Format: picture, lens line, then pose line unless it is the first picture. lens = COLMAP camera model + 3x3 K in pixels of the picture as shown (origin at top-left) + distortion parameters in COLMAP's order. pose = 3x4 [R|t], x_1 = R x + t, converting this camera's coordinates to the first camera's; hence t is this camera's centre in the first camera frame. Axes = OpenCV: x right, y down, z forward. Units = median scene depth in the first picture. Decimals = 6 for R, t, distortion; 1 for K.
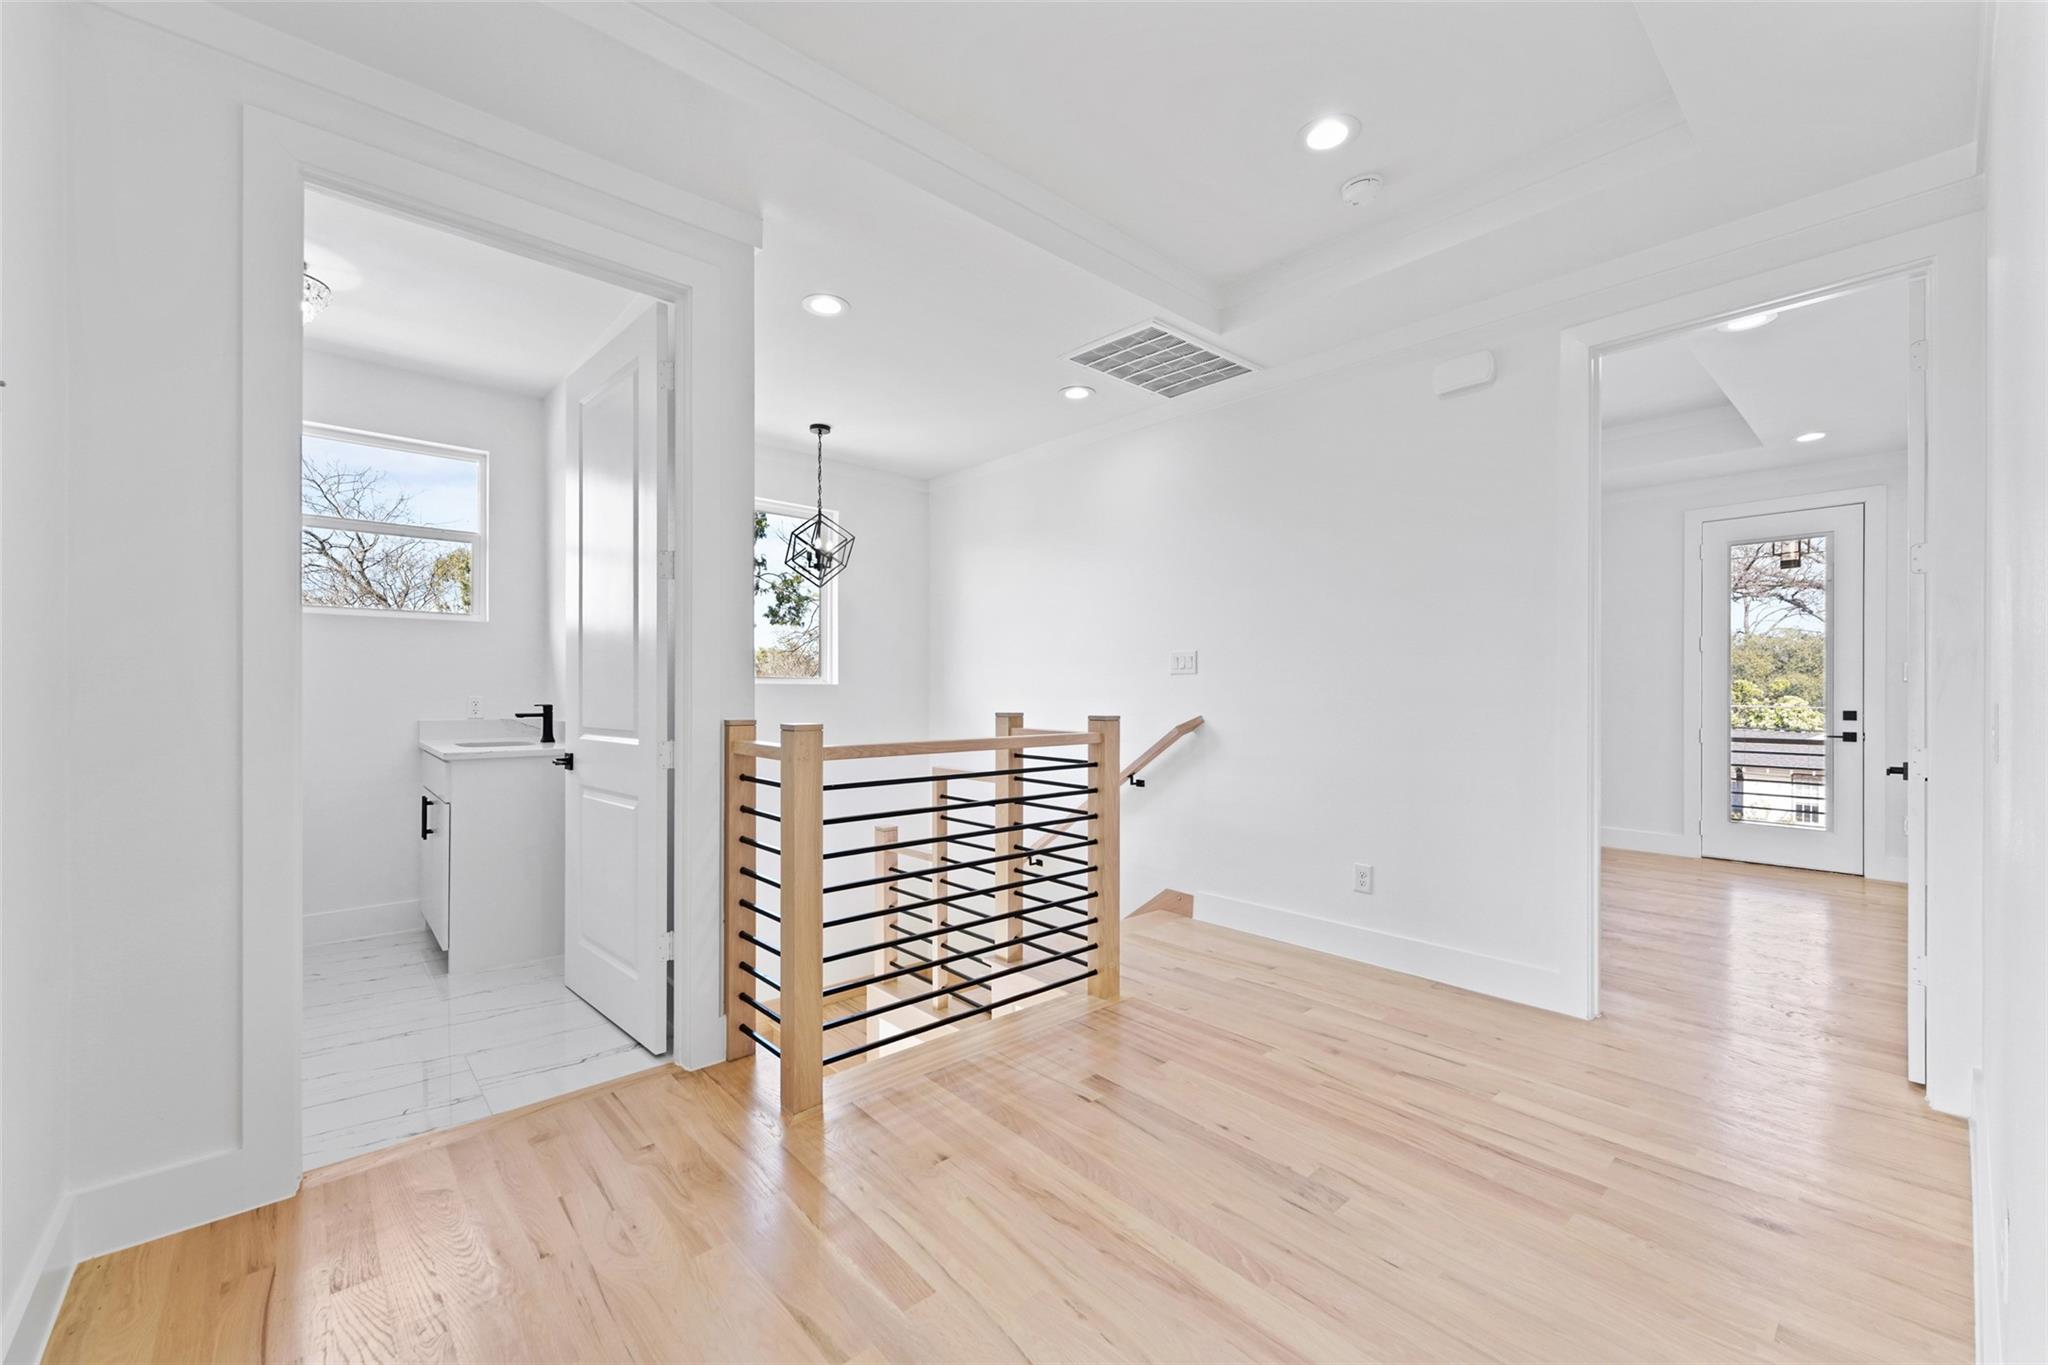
lens RADIAL K [[820.8, 0, 1024.4], [0, 820.8, 682.5], [0, 0, 1]] dist [-0.001103, -0.000142]
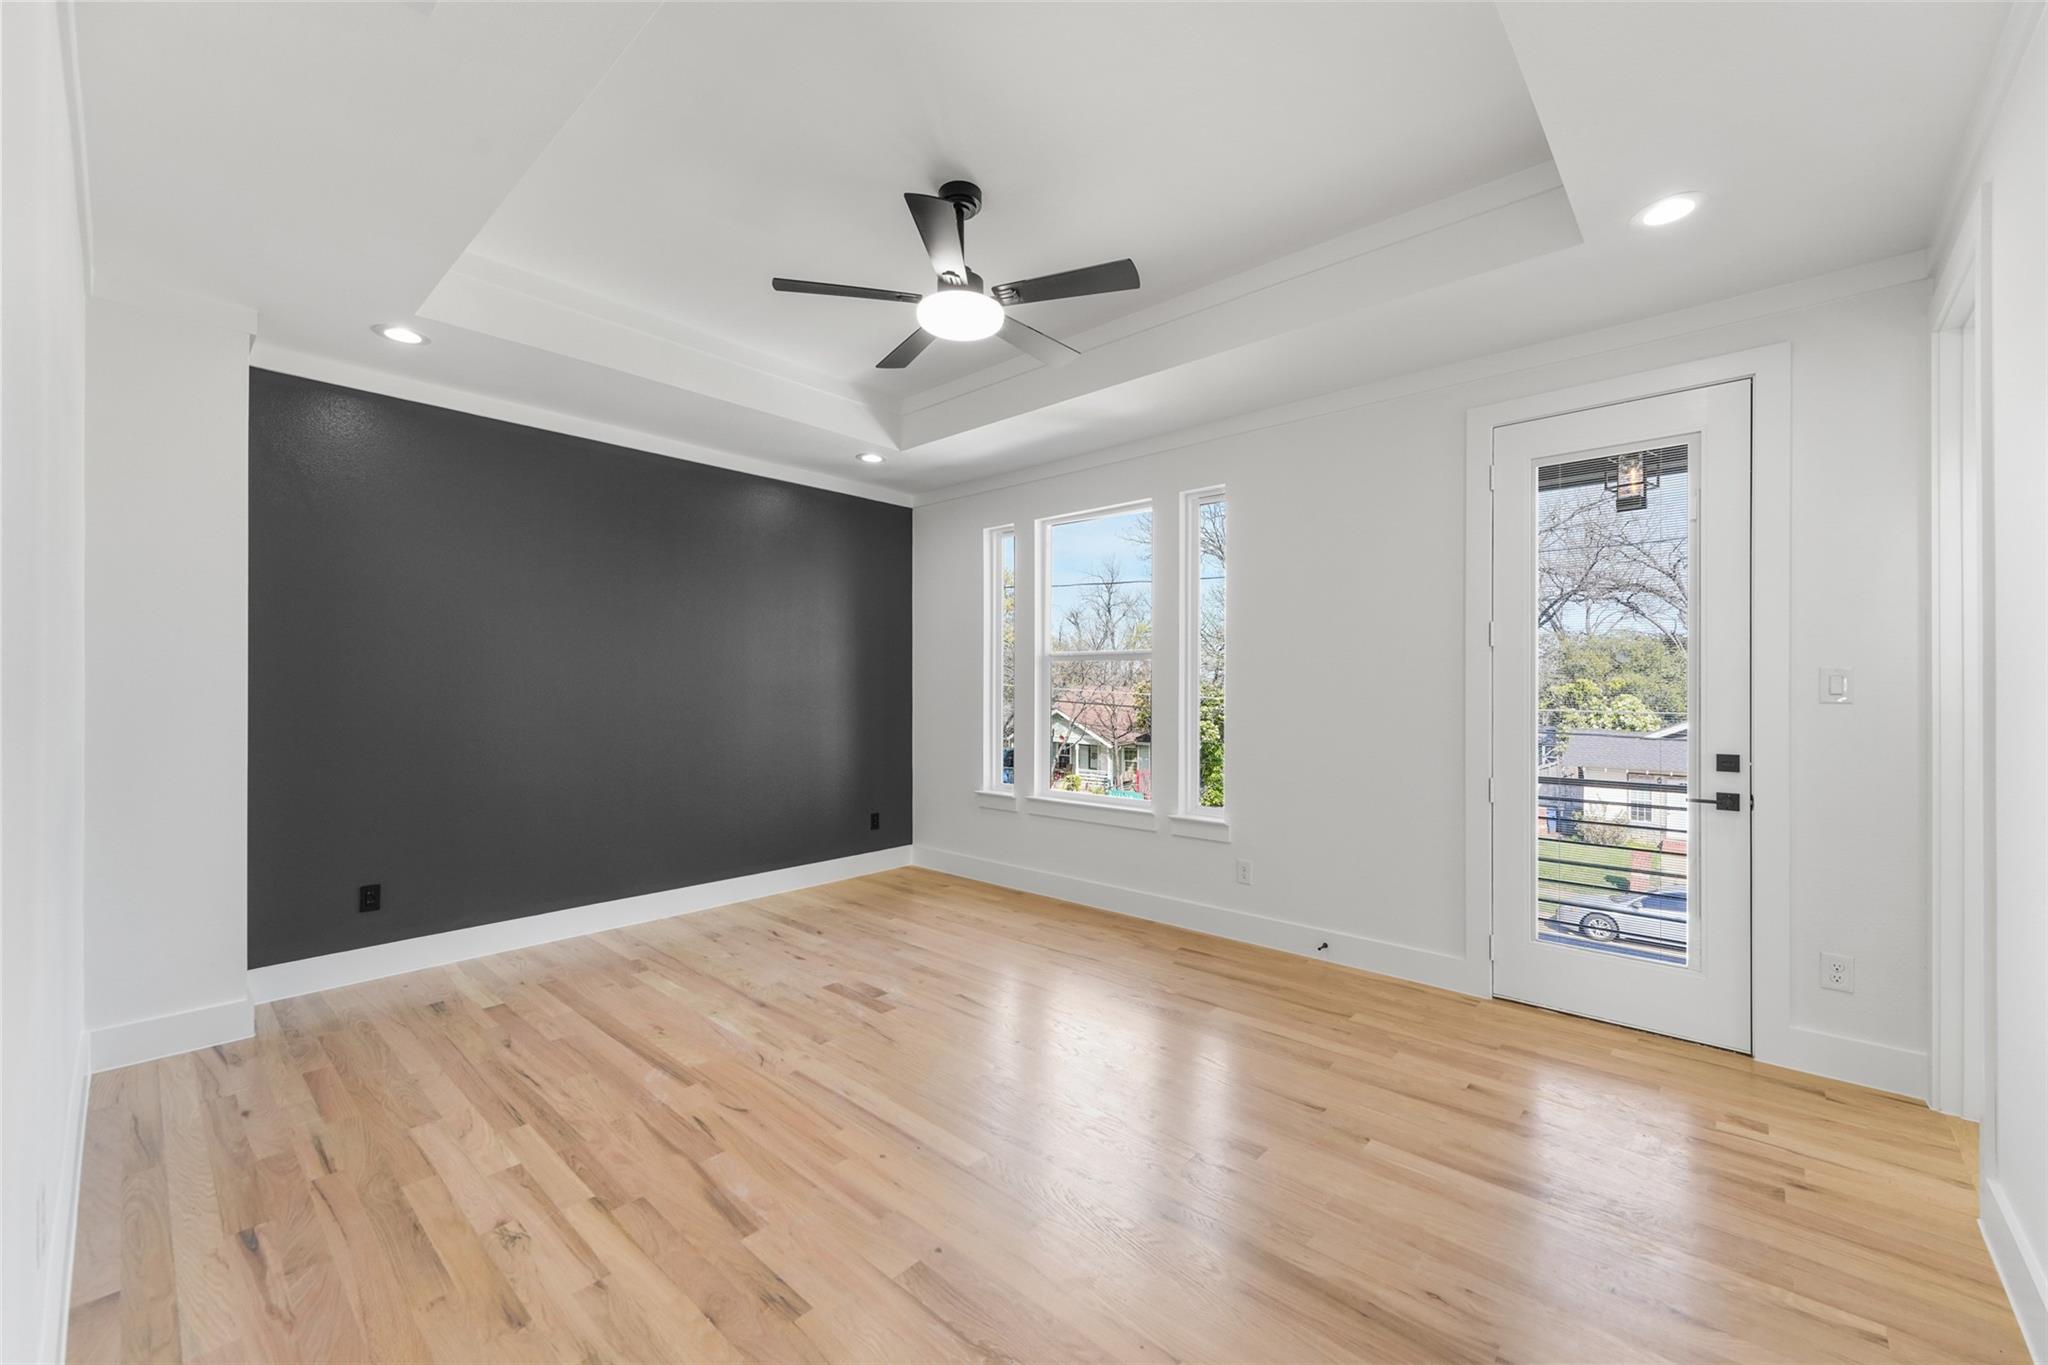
lens RADIAL K [[820.8, 0, 1028.0], [0, 820.8, 682.0], [0, 0, 1]] dist [-0.001103, -0.000142]
pose [[0.992576, -0.000958, 0.121620, 0.056876], [0.000726, 0.999998, 0.001953, -0.001924], [-0.121622, -0.001850, 0.992575, 0.061419]]
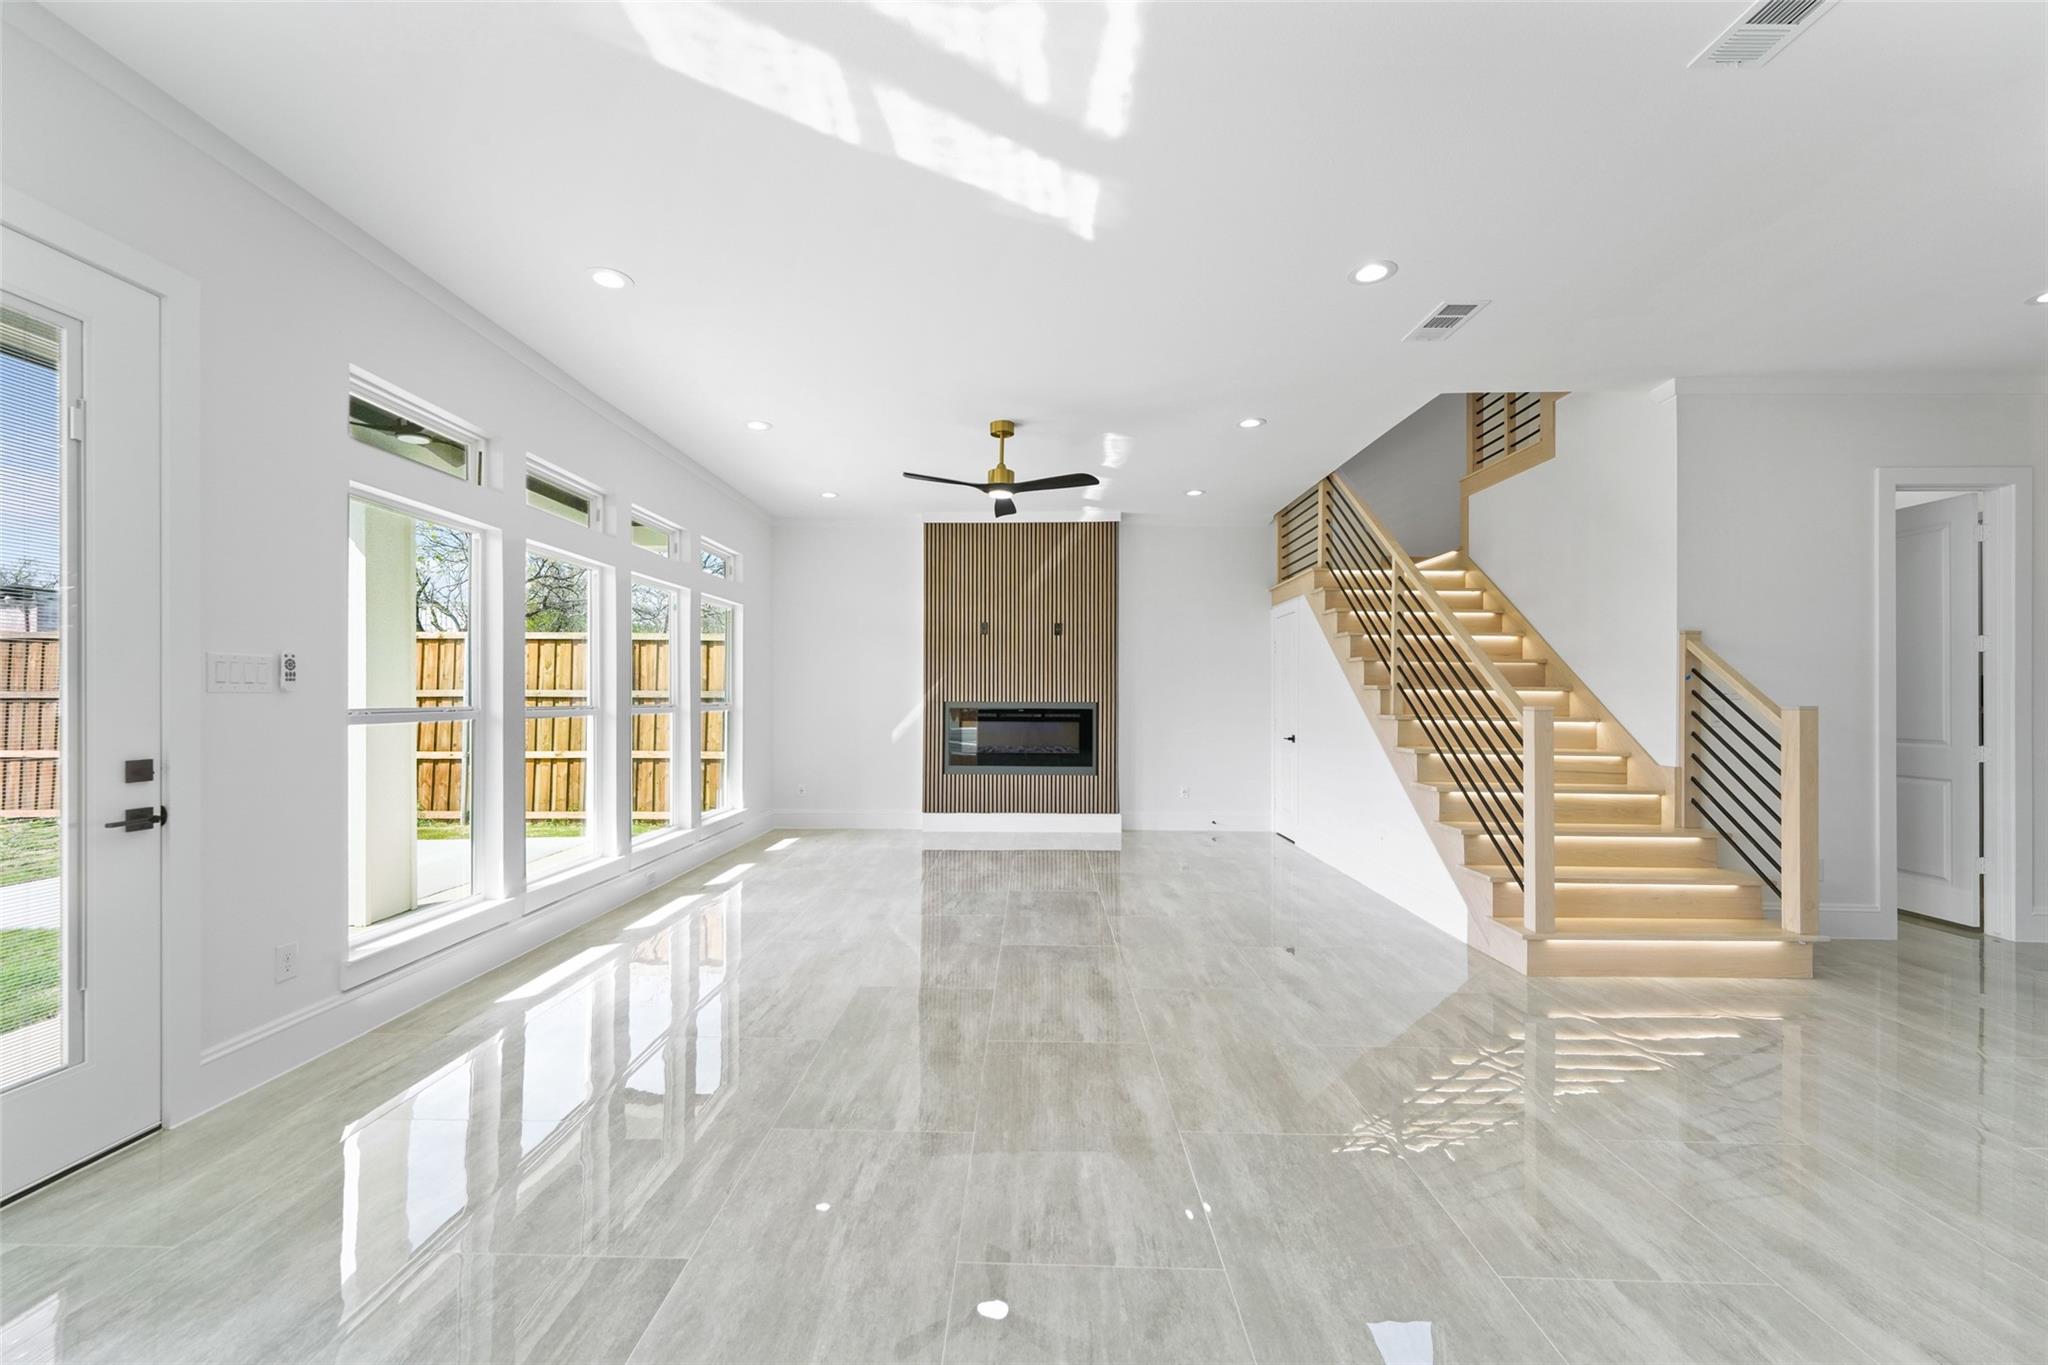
lens RADIAL K [[820.8, 0, 1015.8], [0, 820.8, 695.4], [0, 0, 1]] dist [-0.001103, -0.000142]
pose [[-0.744844, -0.002677, 0.667233, 0.044619], [-0.007349, 0.999964, -0.004192, -0.000162], [-0.667198, -0.008026, -0.744837, 0.122667]]
